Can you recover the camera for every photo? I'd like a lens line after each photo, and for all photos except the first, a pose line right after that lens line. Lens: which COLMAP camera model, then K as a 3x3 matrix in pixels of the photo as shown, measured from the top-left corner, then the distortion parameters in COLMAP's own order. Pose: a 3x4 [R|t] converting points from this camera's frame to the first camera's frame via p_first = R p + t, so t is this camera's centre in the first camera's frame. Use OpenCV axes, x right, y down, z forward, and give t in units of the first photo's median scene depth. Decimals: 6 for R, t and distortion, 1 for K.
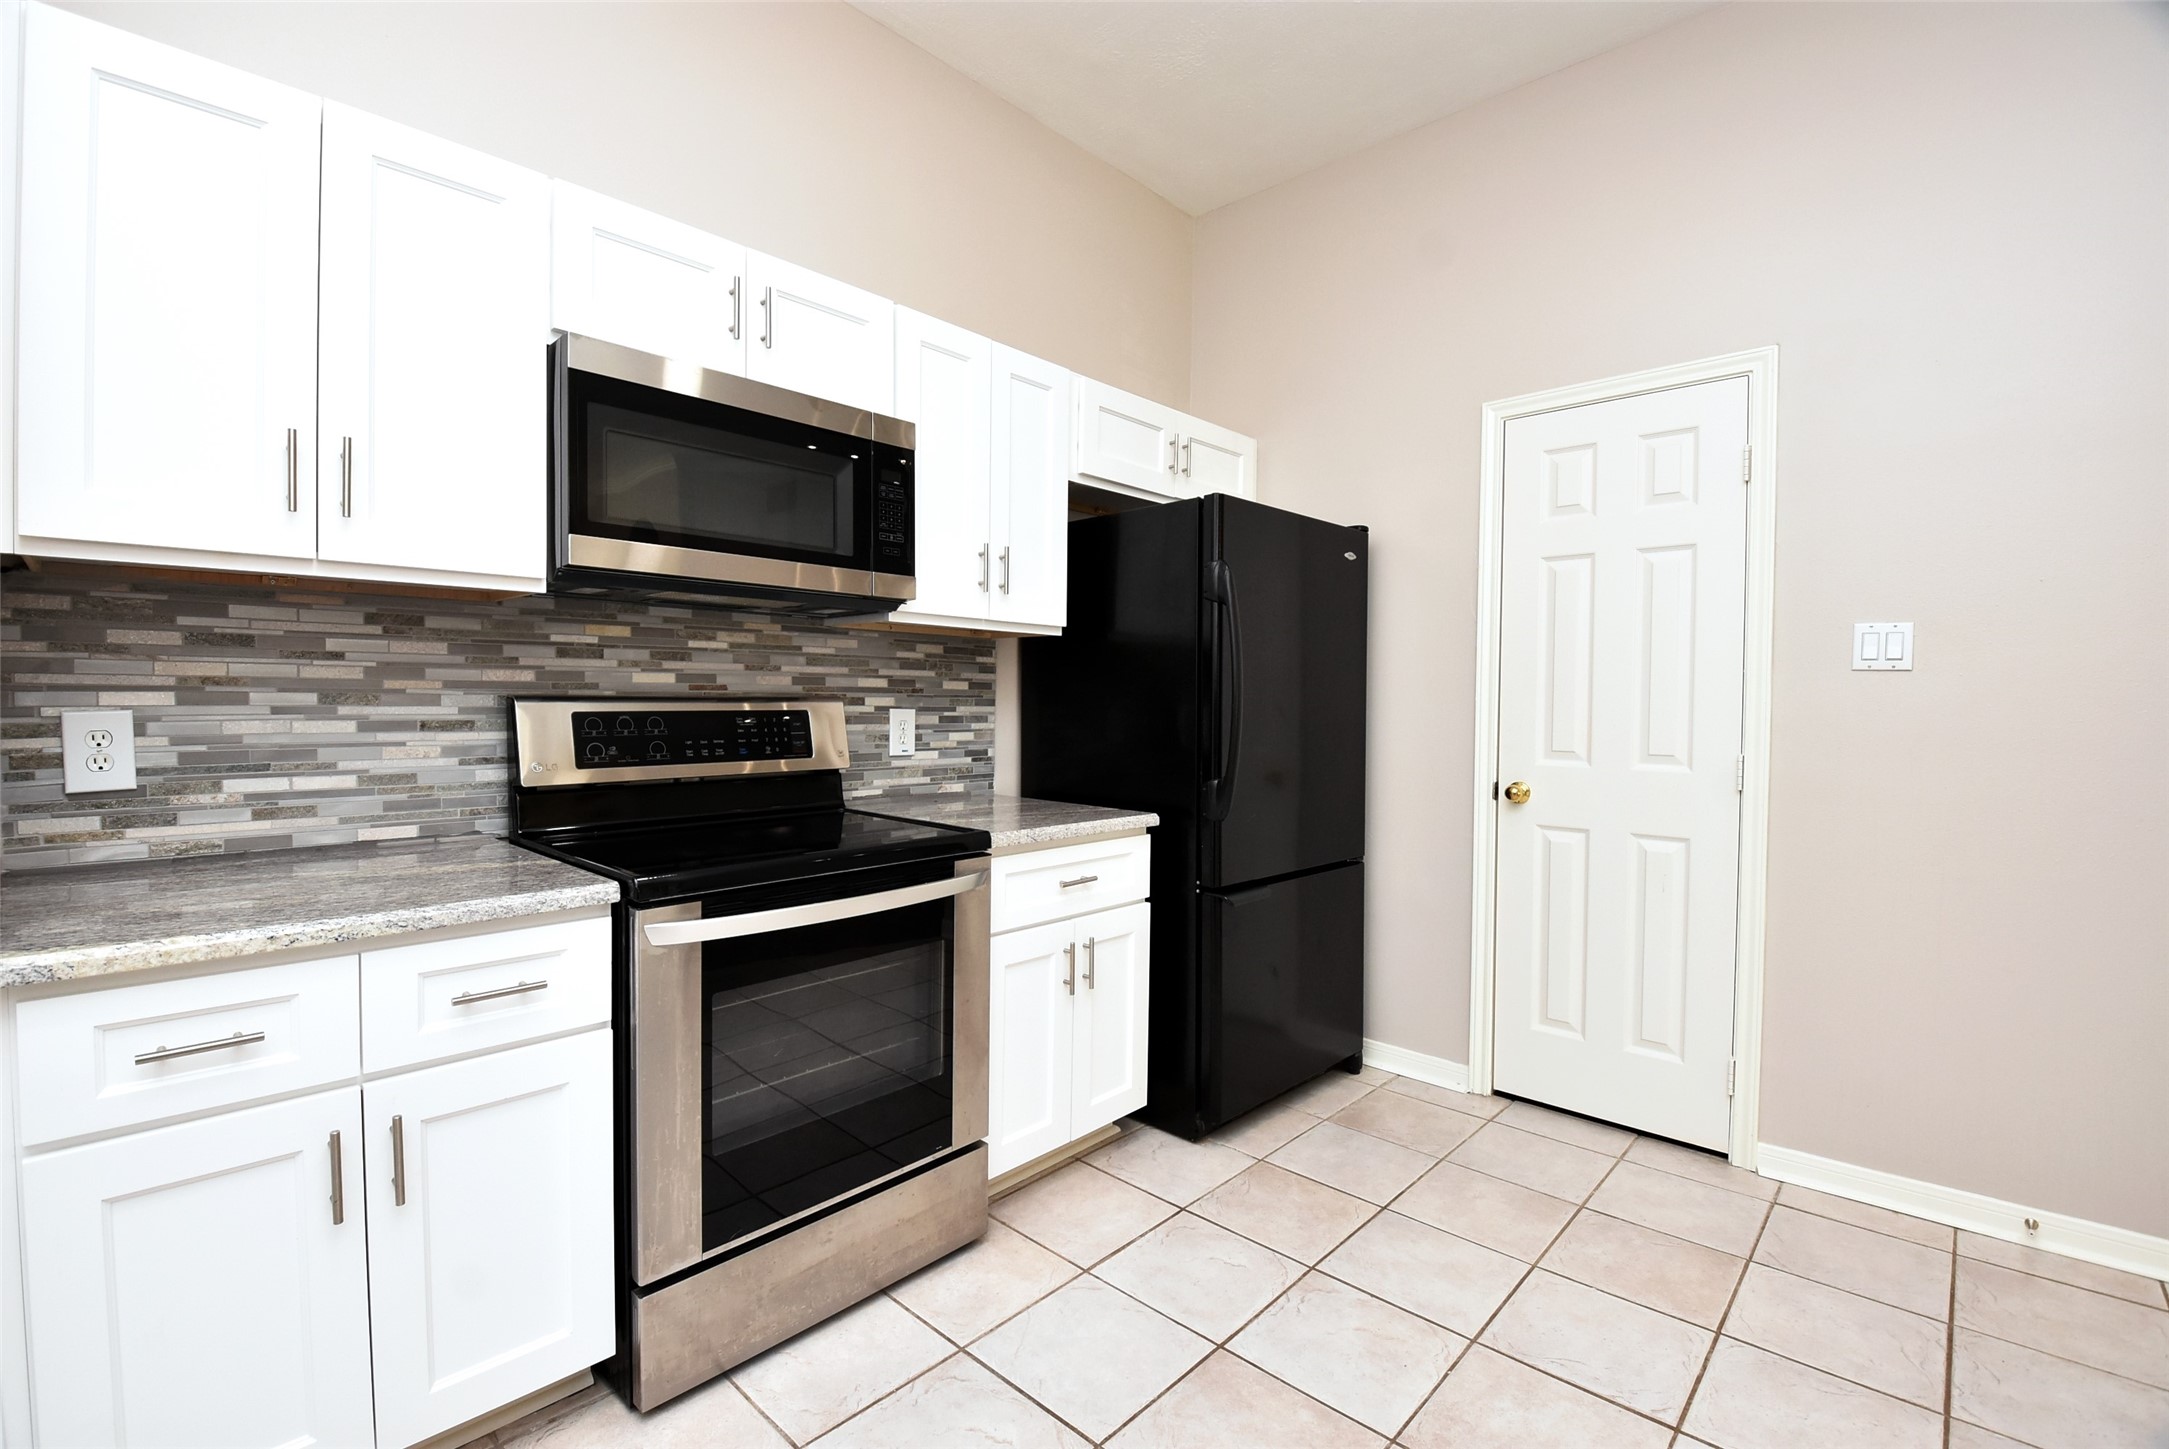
lens RADIAL K [[961.3, 0, 1084.6], [0, 961.3, 720.6], [0, 0, 1]] dist [0.000282, -0.012563]
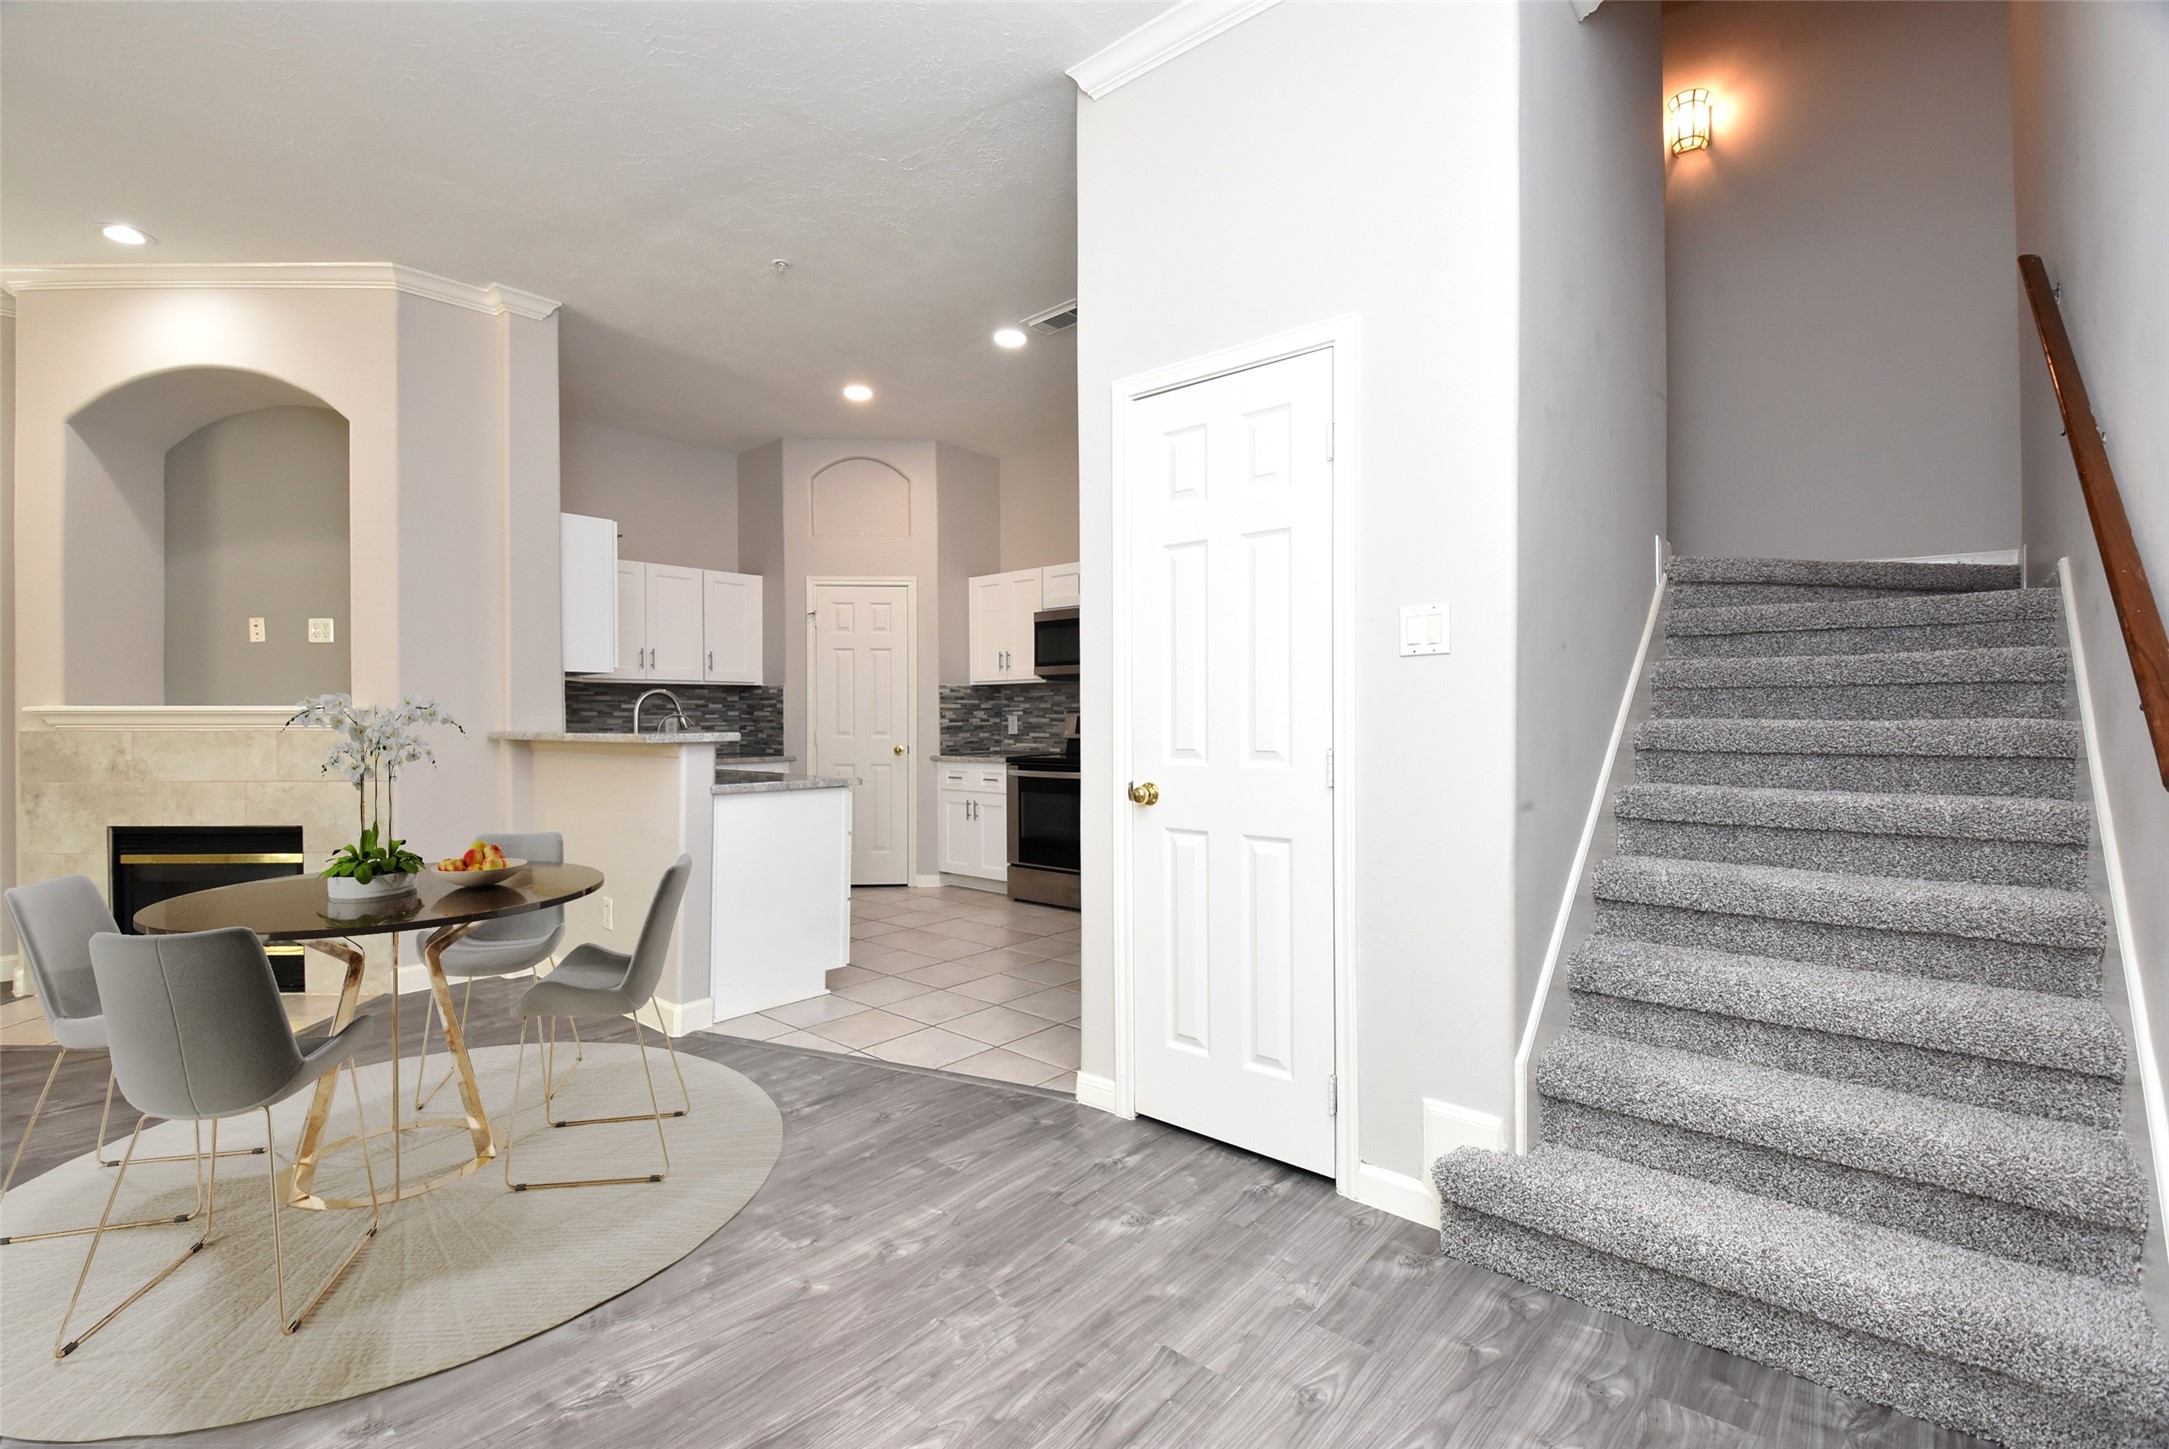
lens RADIAL K [[961.3, 0, 1092.1], [0, 961.3, 721.5], [0, 0, 1]] dist [0.000282, -0.012563]
pose [[0.043713, -0.007646, -0.999015, 2.442589], [-0.019821, 0.999767, -0.008519, 0.033238], [0.998847, 0.020174, 0.043551, 0.822497]]
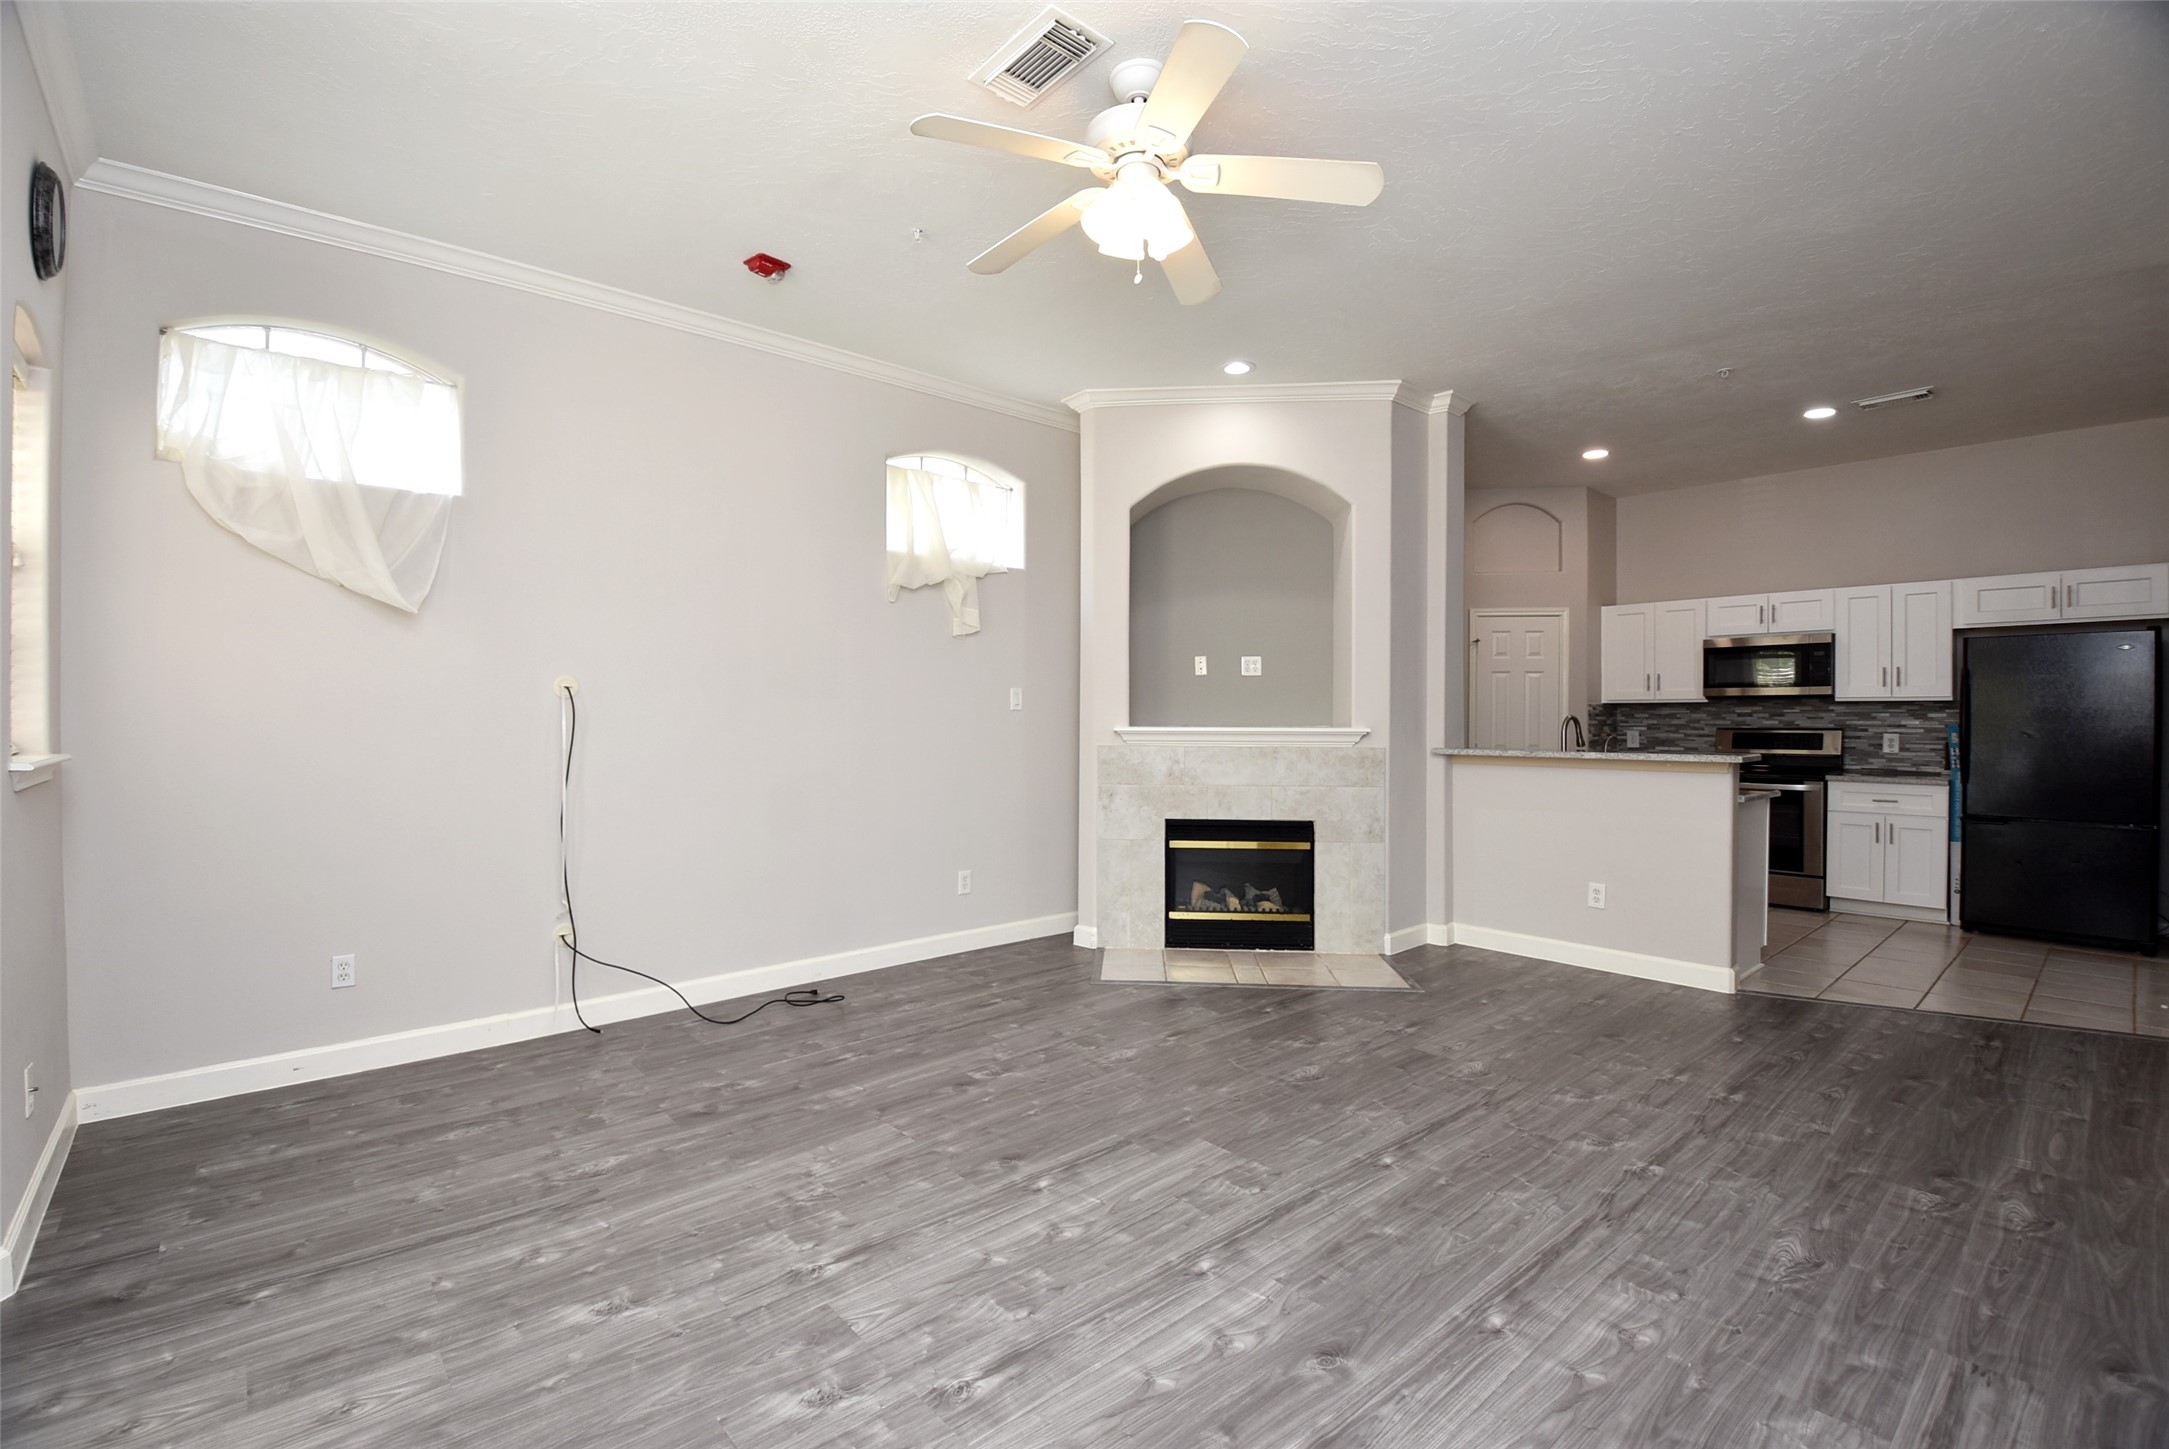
lens RADIAL K [[961.3, 0, 1094.2], [0, 961.3, 738.0], [0, 0, 1]] dist [0.000282, -0.012563]
pose [[-0.088489, 0.009584, -0.996031, 2.941617], [-0.027978, 0.999535, 0.012103, 0.031111], [0.995684, 0.028938, -0.088179, -0.952129]]
